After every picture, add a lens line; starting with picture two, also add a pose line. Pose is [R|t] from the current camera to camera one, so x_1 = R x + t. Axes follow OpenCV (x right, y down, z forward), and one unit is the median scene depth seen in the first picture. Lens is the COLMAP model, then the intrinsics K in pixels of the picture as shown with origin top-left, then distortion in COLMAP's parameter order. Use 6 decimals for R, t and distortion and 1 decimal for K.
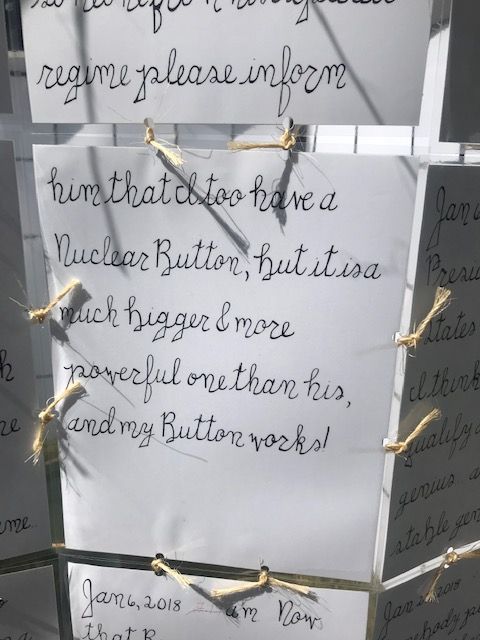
lens RADIAL K [[523.0, 0, 239.0], [0, 523.0, 320.1], [0, 0, 1]] dist [0.017866, -0.011057]
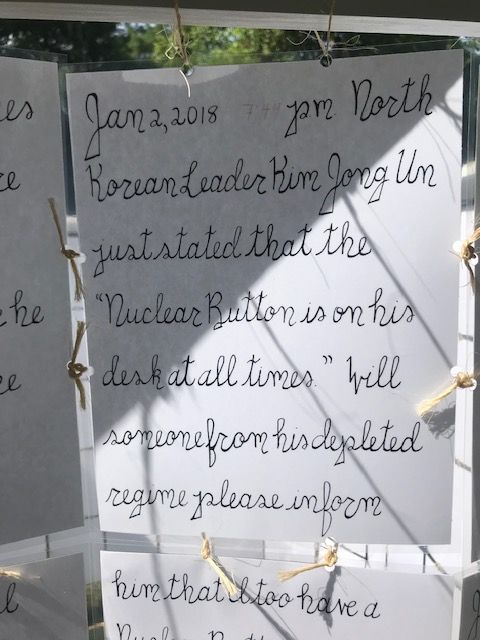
lens RADIAL K [[523.0, 0, 241.2], [0, 523.0, 319.7], [0, 0, 1]] dist [0.017866, -0.011057]
pose [[0.998808, -0.030366, -0.038208, -0.037441], [0.024889, 0.990335, -0.136446, -0.681418], [0.041982, 0.135333, 0.989910, -0.163284]]
